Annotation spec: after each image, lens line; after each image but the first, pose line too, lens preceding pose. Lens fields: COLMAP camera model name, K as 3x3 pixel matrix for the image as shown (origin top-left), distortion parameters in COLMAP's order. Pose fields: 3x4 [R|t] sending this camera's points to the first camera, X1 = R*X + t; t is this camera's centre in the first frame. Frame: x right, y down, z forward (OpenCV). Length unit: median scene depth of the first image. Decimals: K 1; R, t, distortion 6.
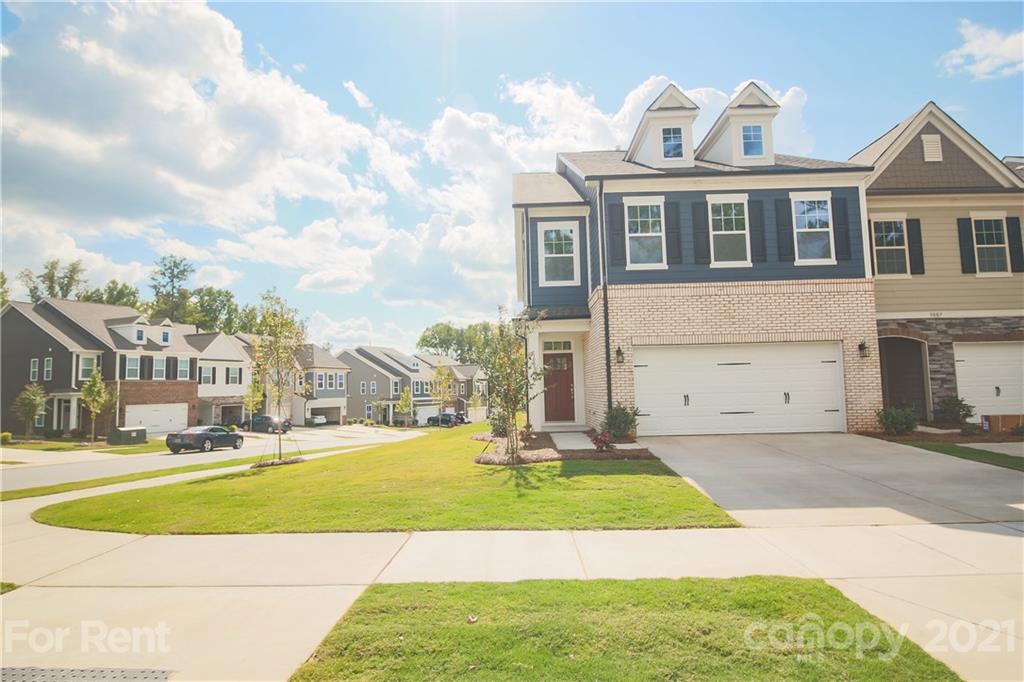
lens RADIAL K [[559.2, 0, 505.9], [0, 559.2, 343.1], [0, 0, 1]] dist [-0.002348, -0.000693]
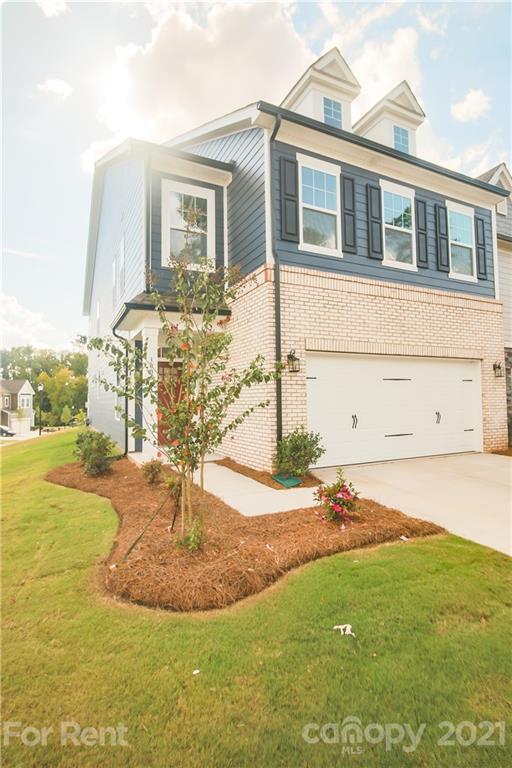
lens RADIAL K [[413.9, 0, 256.0], [0, 413.9, 384.0], [0, 0, 1]] dist [-0.016407, -0.000332]
pose [[0.882004, 0.031216, 0.470208, -0.082398], [-0.047830, 0.998581, 0.023424, 0.035454], [-0.468809, -0.043150, 0.882245, 0.472970]]
